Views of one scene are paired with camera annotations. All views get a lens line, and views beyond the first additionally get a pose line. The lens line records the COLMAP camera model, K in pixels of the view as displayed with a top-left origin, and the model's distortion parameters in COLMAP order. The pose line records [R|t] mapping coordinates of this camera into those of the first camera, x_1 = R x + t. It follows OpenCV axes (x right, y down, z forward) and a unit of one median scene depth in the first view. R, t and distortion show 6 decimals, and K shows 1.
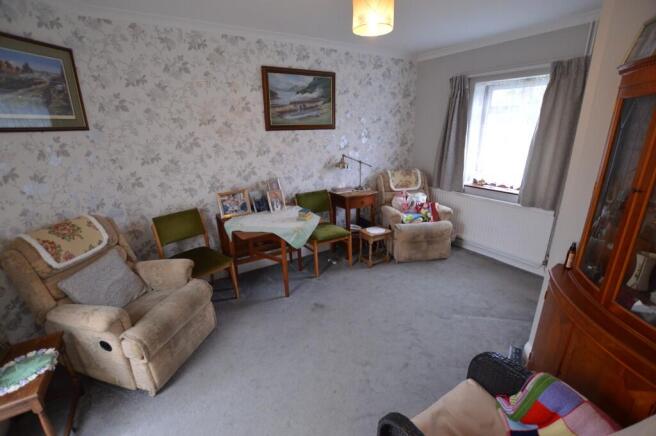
lens RADIAL K [[293.8, 0, 329.2], [0, 293.8, 219.3], [0, 0, 1]] dist [-0.030690, 0.001924]
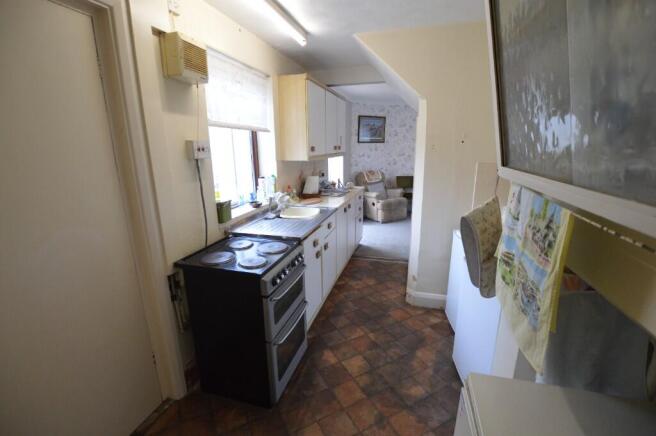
lens RADIAL K [[293.8, 0, 329.5], [0, 293.8, 219.3], [0, 0, 1]] dist [-0.030690, 0.001924]
pose [[0.653320, 0.197713, -0.730809, 1.268292], [-0.226247, 0.972173, 0.060754, 0.440328], [0.722485, 0.125652, 0.679873, -1.498504]]
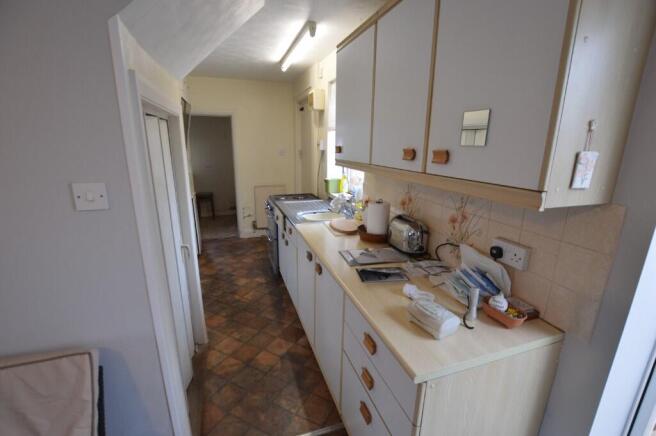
lens RADIAL K [[293.8, 0, 327.9], [0, 293.8, 219.4], [0, 0, 1]] dist [-0.030690, 0.001924]
pose [[-0.968305, -0.058461, 0.242832, -1.042398], [0.077090, 0.854807, 0.513189, -0.456470], [-0.237576, 0.515643, -0.823207, 1.541809]]
